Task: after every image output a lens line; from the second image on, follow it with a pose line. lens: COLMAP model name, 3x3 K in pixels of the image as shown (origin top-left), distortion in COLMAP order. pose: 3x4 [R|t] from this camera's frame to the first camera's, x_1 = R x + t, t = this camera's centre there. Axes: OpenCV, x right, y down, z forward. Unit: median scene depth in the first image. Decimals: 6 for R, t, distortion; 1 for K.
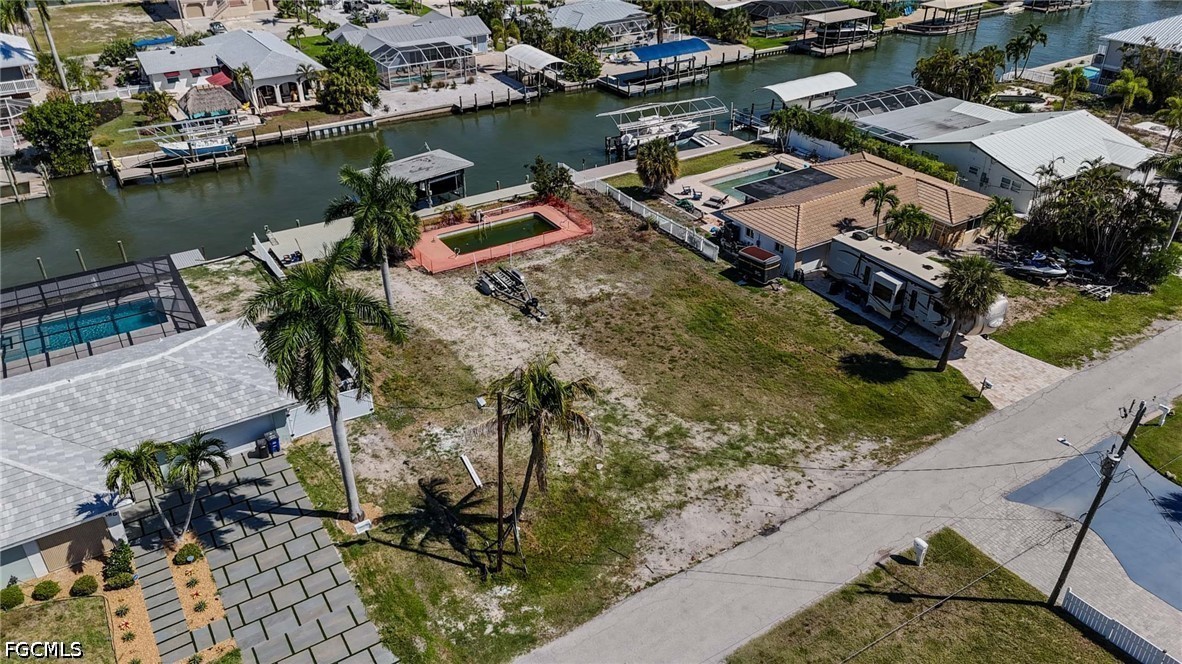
lens RADIAL K [[867.8, 0, 596.2], [0, 867.8, 333.1], [0, 0, 1]] dist [0.080957, -0.088947]
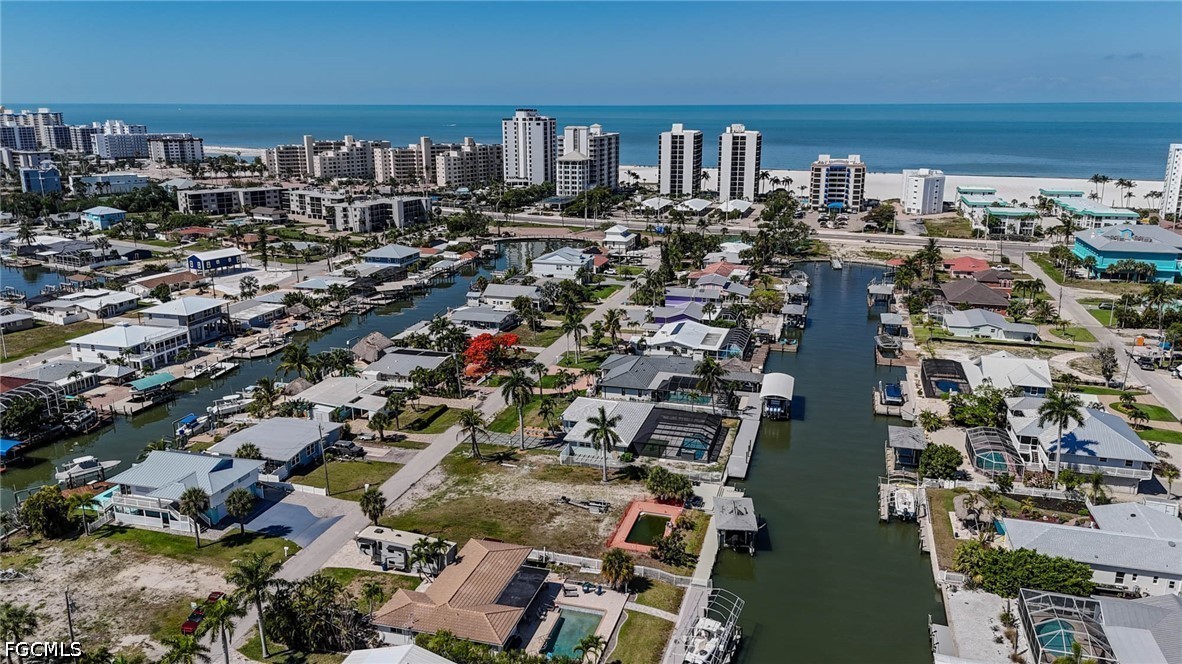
lens RADIAL K [[867.6, 0, 597.1], [0, 867.6, 330.0], [0, 0, 1]] dist [0.116032, -0.220397]
pose [[-0.746312, 0.175019, -0.642174, 0.973045], [-0.334447, 0.735558, 0.589152, -1.353791], [0.575469, 0.654464, -0.490421, 1.530055]]
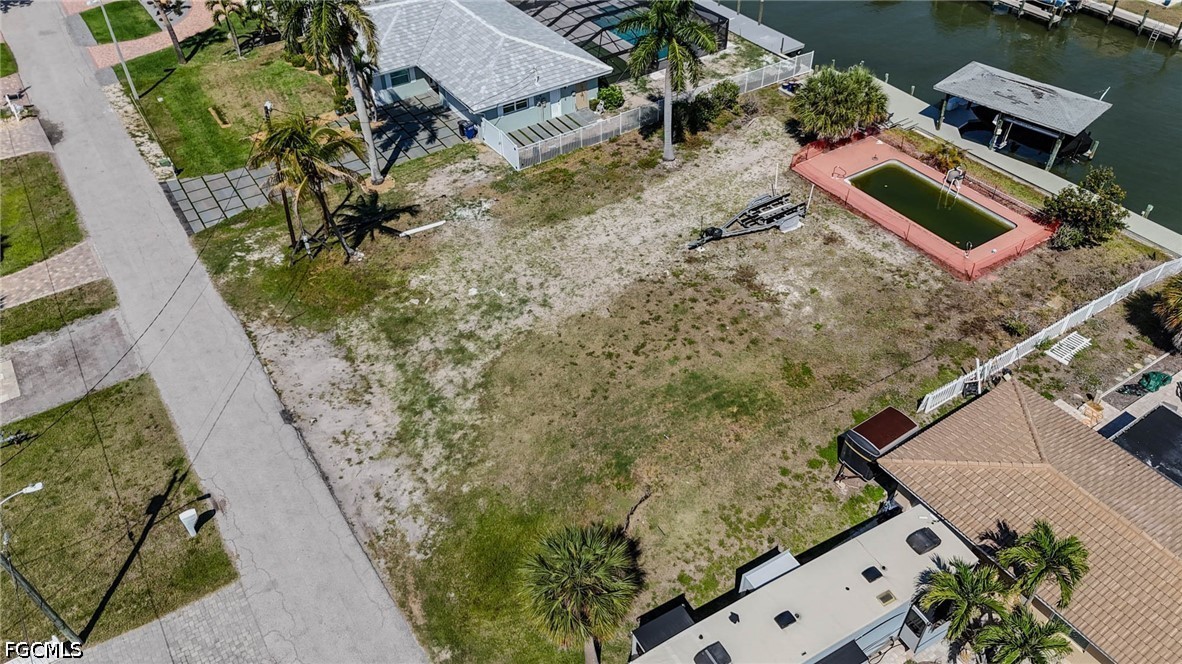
lens RADIAL K [[867.8, 0, 596.2], [0, 867.8, 333.1], [0, 0, 1]] dist [0.080957, -0.088947]
pose [[0.022793, 0.665166, -0.746347, 0.513272], [-0.502646, 0.652947, 0.566575, -0.326244], [0.864192, 0.362234, 0.349225, 0.549682]]
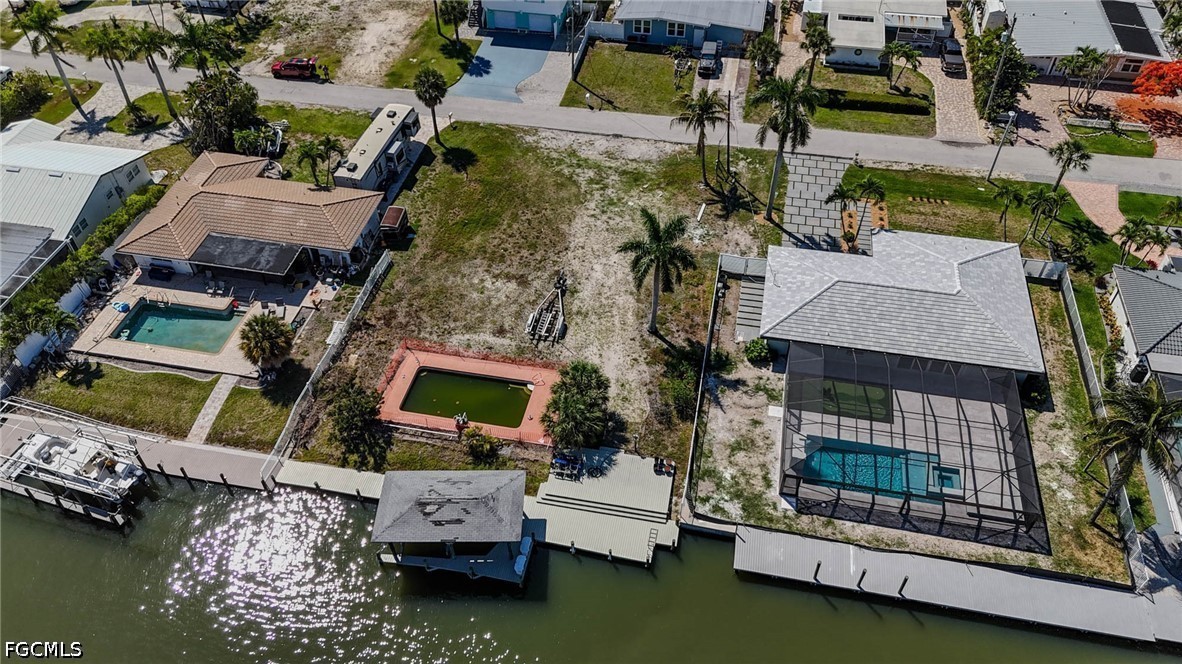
lens RADIAL K [[867.8, 0, 596.2], [0, 867.8, 333.1], [0, 0, 1]] dist [0.080957, -0.088947]
pose [[-0.722198, -0.486335, 0.491841, -0.645266], [0.364729, 0.336425, 0.868211, -0.910785], [-0.587709, 0.806410, -0.065585, 0.938391]]
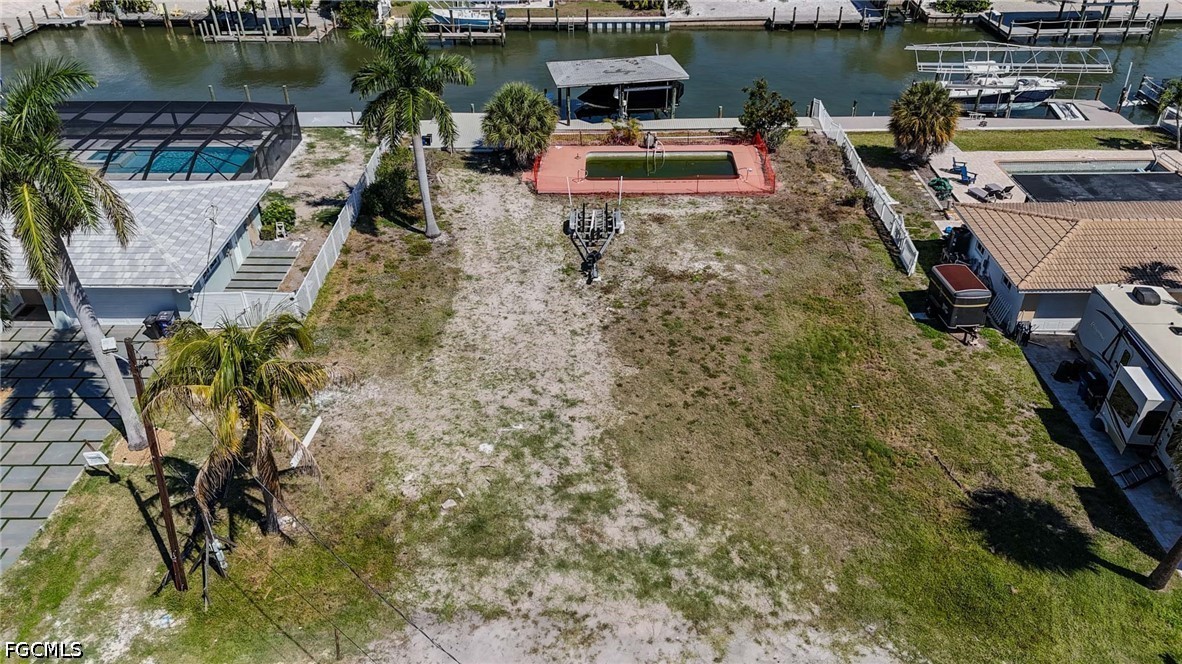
lens RADIAL K [[872.1, 0, 596.5], [0, 872.1, 331.1], [0, 0, 1]] dist [0.060555, -0.047553]
pose [[0.841707, 0.298875, -0.449670, 0.234616], [-0.274155, 0.954050, 0.120940, -0.054639], [0.465154, 0.021483, 0.884969, 0.298840]]
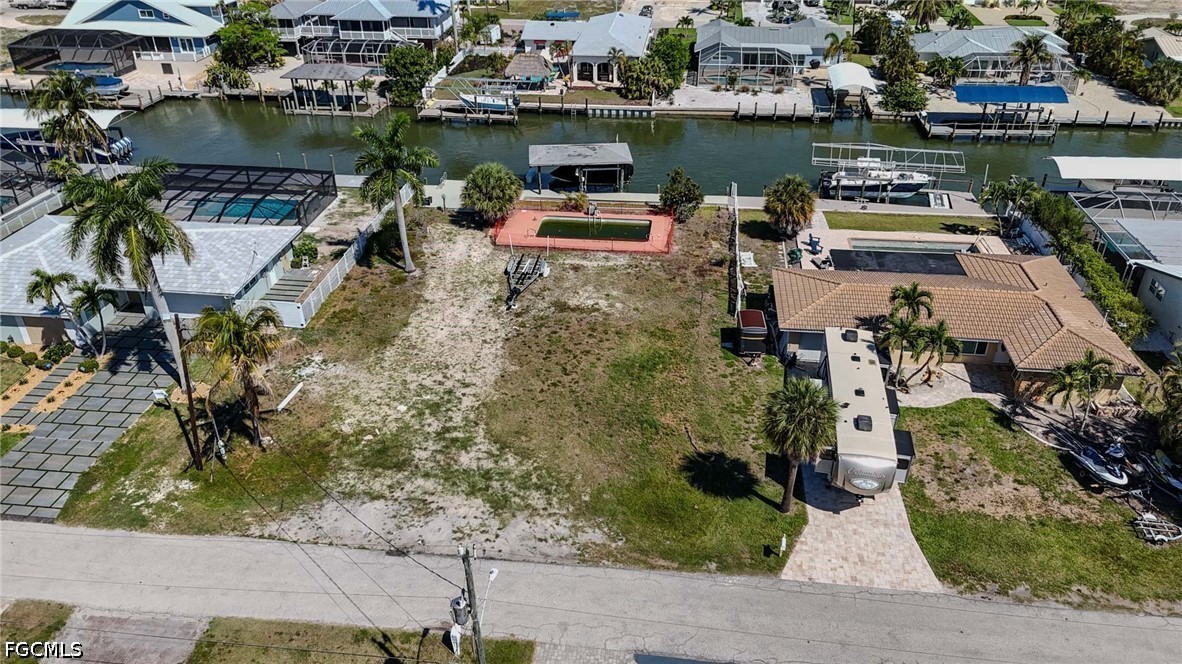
lens RADIAL K [[867.8, 0, 596.2], [0, 867.8, 333.1], [0, 0, 1]] dist [0.080957, -0.088947]
pose [[0.775773, 0.321838, -0.542768, 0.488950], [-0.321885, 0.941662, 0.098298, -0.102459], [0.542740, 0.098452, 0.834111, 0.167502]]
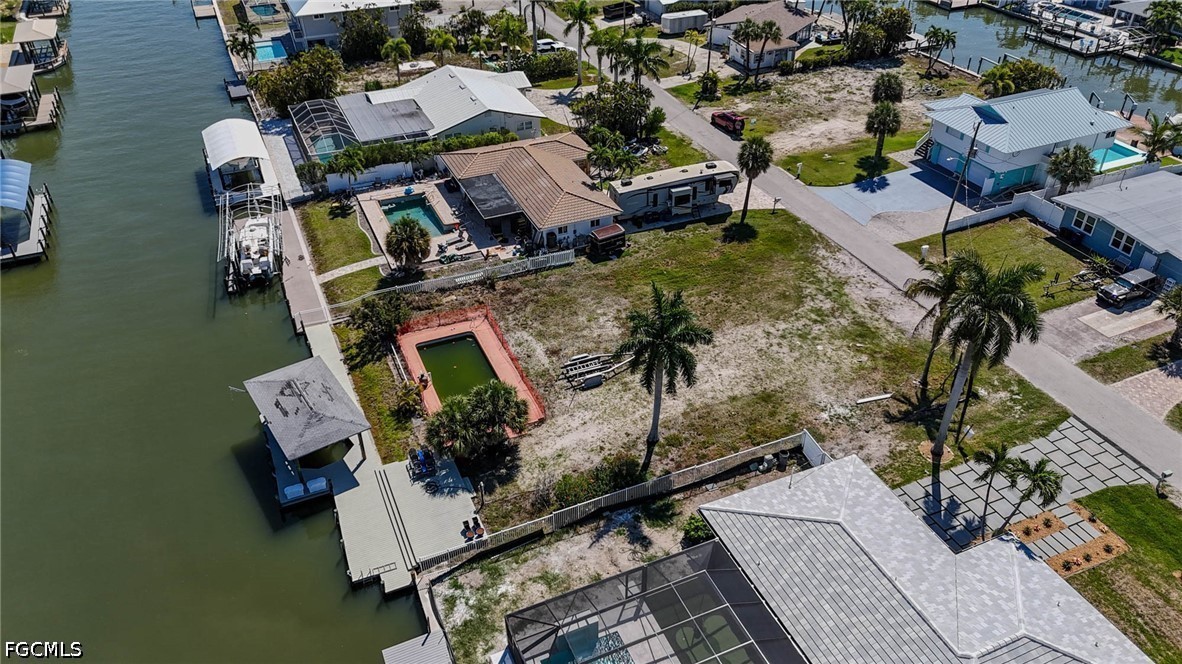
lens RADIAL K [[872.1, 0, 596.5], [0, 872.1, 331.1], [0, 0, 1]] dist [0.060555, -0.047553]
pose [[0.151492, -0.561071, 0.813787, -0.820167], [0.506287, 0.751140, 0.423630, -0.467964], [-0.848955, 0.347833, 0.397854, 0.508320]]
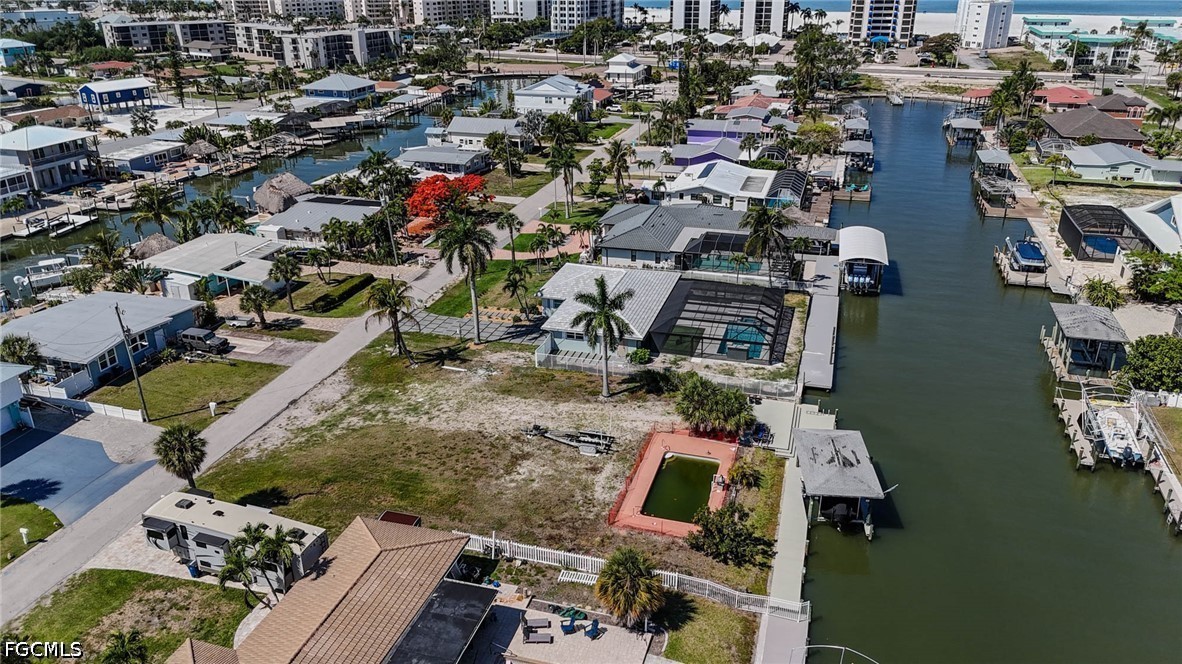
lens RADIAL K [[867.8, 0, 596.2], [0, 867.8, 333.1], [0, 0, 1]] dist [0.080957, -0.088947]
pose [[-0.748876, 0.270080, -0.605179, 0.494318], [-0.329577, 0.640475, 0.693665, -0.860263], [0.574947, 0.718922, -0.390625, 1.213547]]
